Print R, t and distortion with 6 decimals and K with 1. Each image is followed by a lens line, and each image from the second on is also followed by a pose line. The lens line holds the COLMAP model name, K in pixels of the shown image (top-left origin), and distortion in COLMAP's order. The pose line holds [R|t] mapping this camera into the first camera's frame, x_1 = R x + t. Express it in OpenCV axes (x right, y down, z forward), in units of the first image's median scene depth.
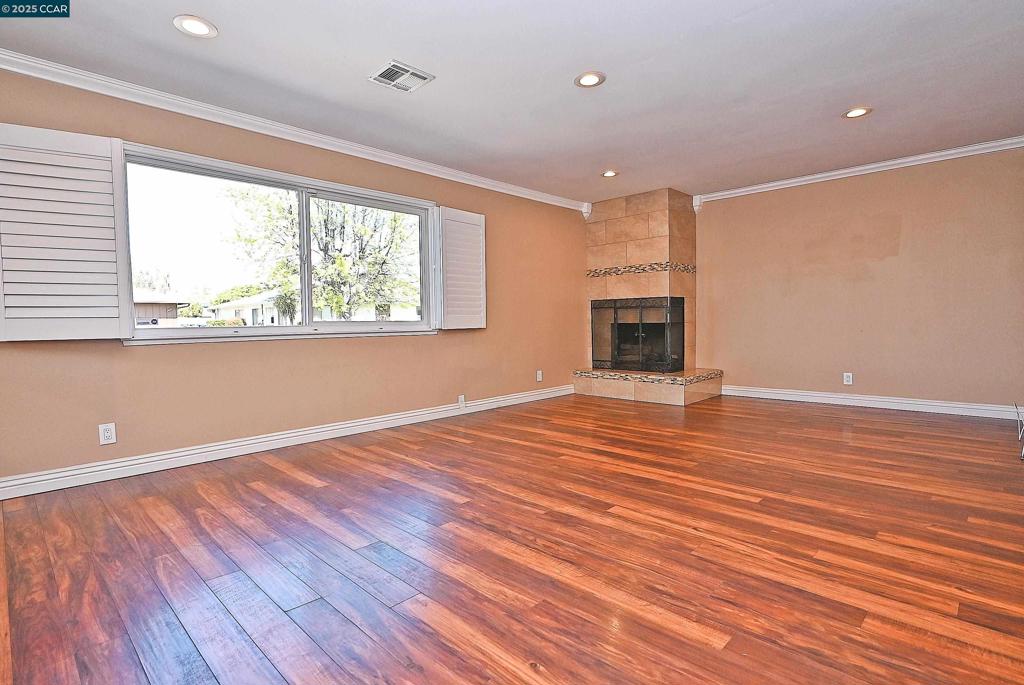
lens RADIAL K [[504.9, 0, 511.7], [0, 504.9, 344.3], [0, 0, 1]] dist [-0.001095, 0.000111]
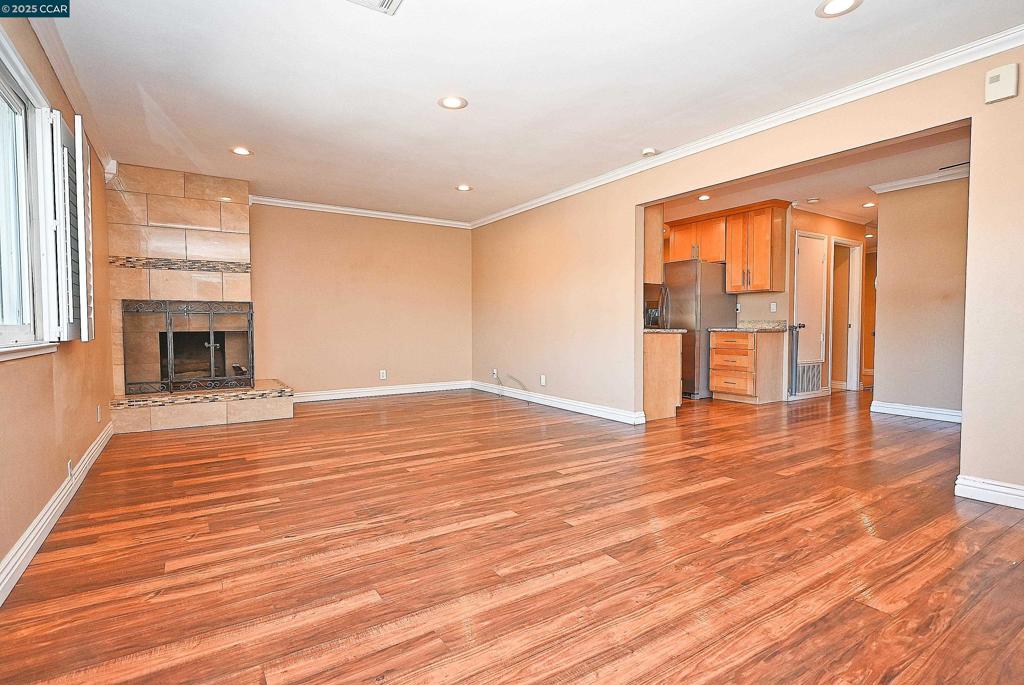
lens RADIAL K [[504.9, 0, 511.7], [0, 504.9, 344.3], [0, 0, 1]] dist [-0.001095, 0.000111]
pose [[0.222744, -0.023534, 0.974593, -0.814383], [0.043319, 0.998960, 0.014222, -0.020714], [-0.973914, 0.039051, 0.223532, 0.612331]]
